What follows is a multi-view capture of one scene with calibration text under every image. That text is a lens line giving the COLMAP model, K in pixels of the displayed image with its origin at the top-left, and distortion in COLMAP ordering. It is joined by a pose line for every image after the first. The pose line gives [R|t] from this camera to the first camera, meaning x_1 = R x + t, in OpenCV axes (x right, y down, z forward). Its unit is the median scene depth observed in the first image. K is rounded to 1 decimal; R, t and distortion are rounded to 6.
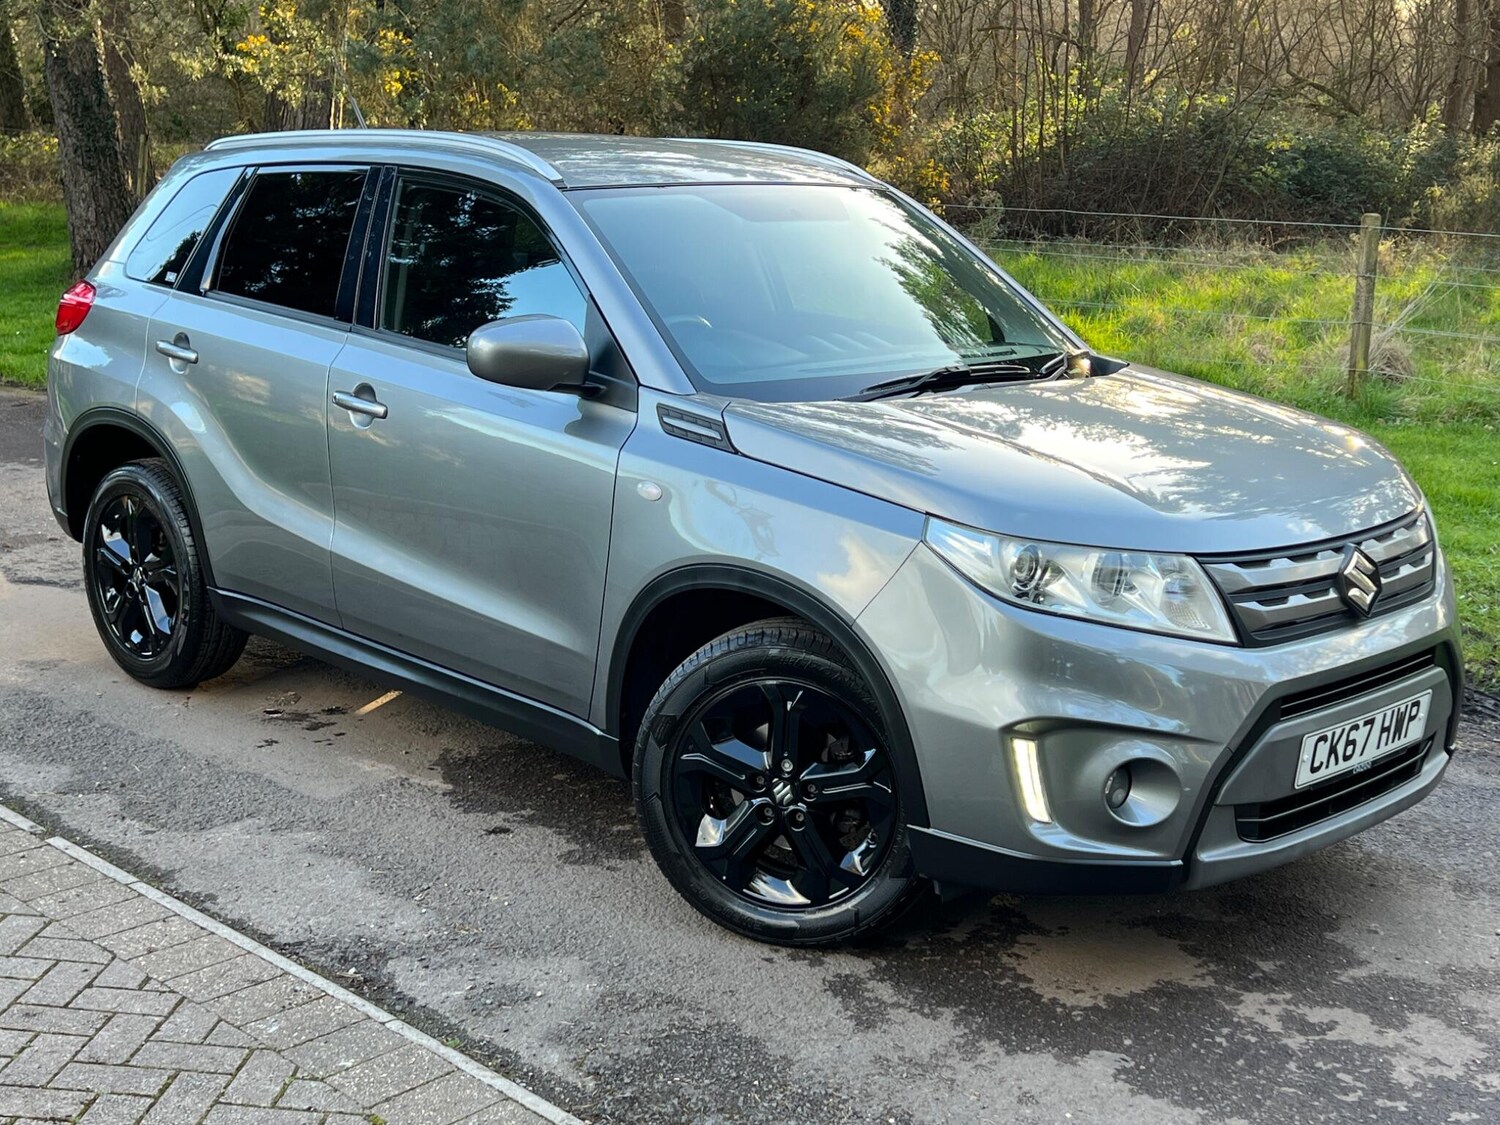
lens RADIAL K [[2007.0, 0, 744.2], [0, 2007.0, 556.1], [0, 0, 1]] dist [0.167790, -0.455174]
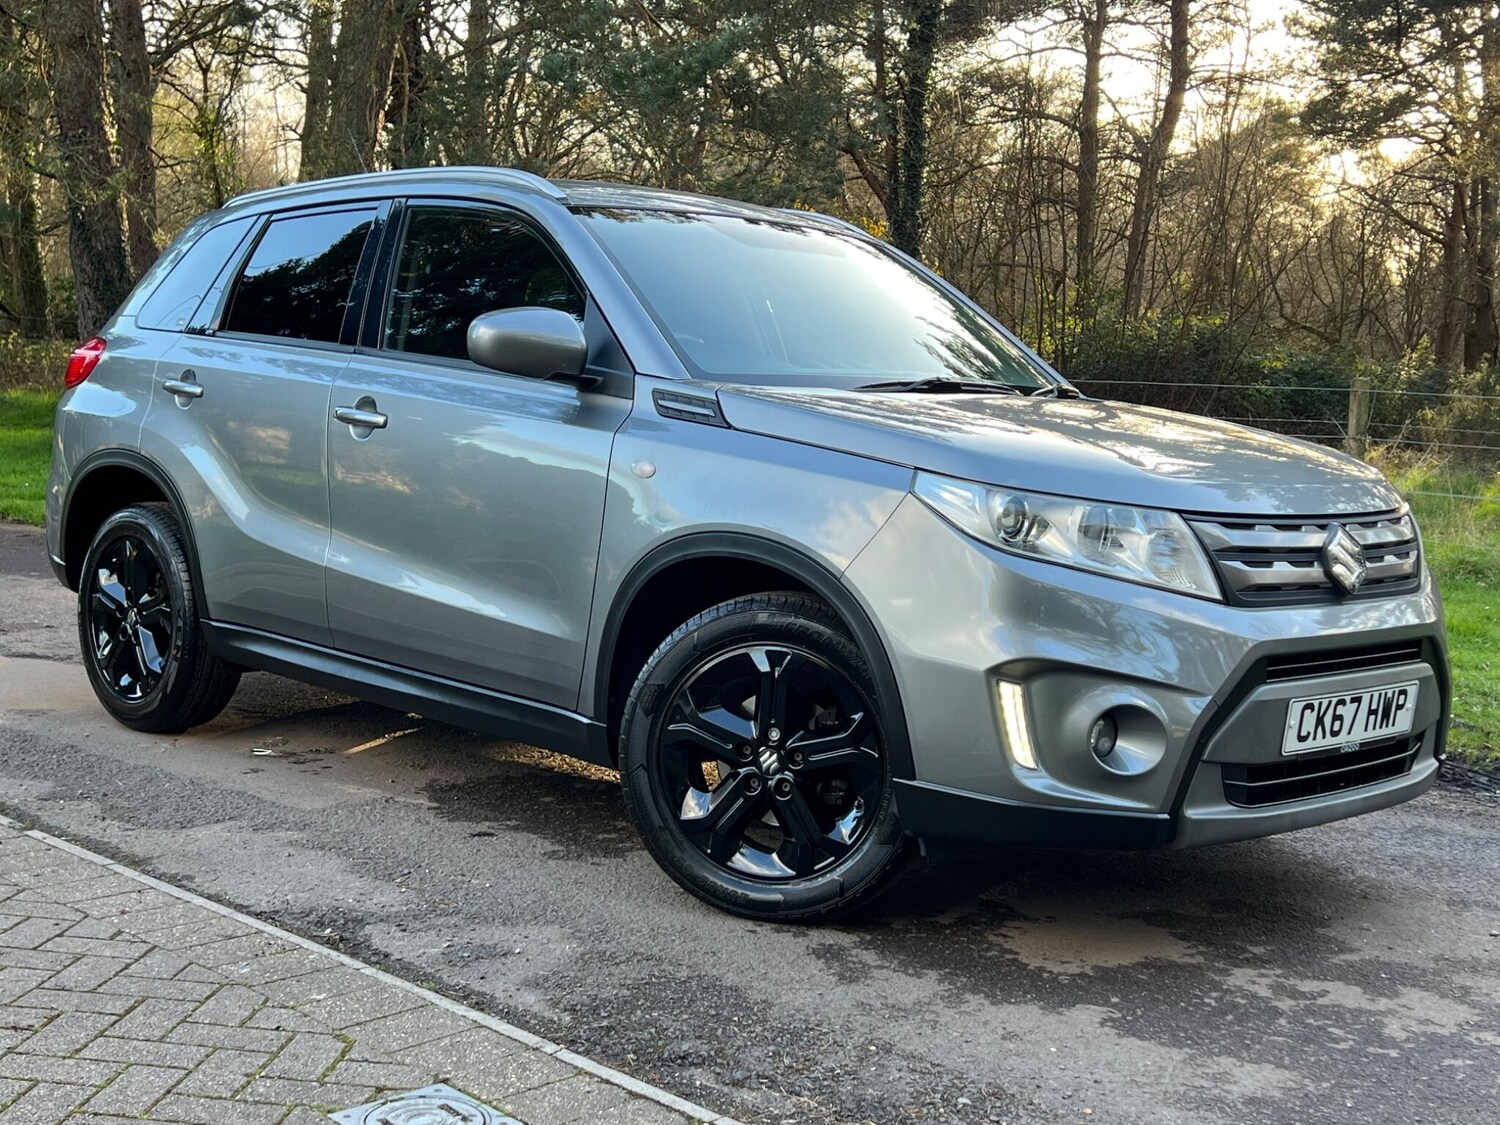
lens RADIAL K [[2004.9, 0, 755.5], [0, 2004.9, 561.1], [0, 0, 1]] dist [0.174756, -0.487218]
pose [[0.999835, 0.017867, 0.003240, 0.007476], [-0.017344, 0.992513, -0.120904, 0.140353], [-0.005376, 0.120828, 0.992659, 0.001447]]
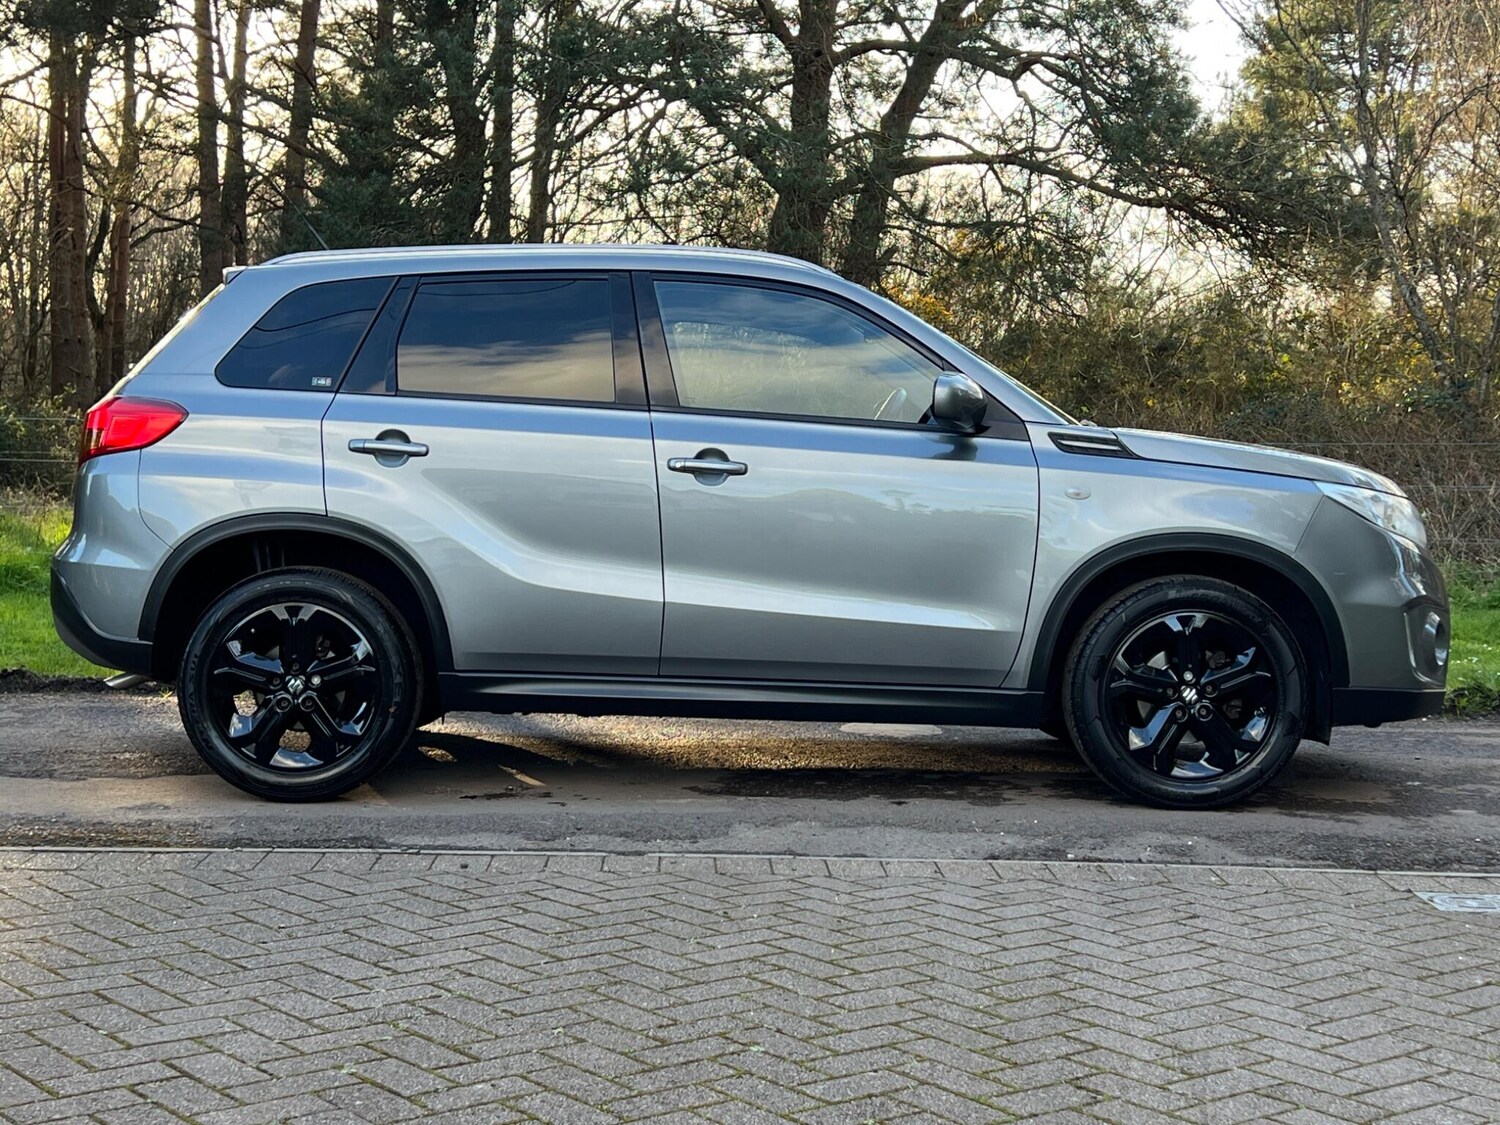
lens RADIAL K [[2154.3, 0, 755.0], [0, 2154.3, 561.0], [0, 0, 1]] dist [0.187270, -0.553508]
pose [[0.694416, -0.042546, 0.718314, -1.287709], [0.155790, 0.983463, -0.092356, 0.116725], [-0.702507, 0.176039, 0.689561, 0.168773]]
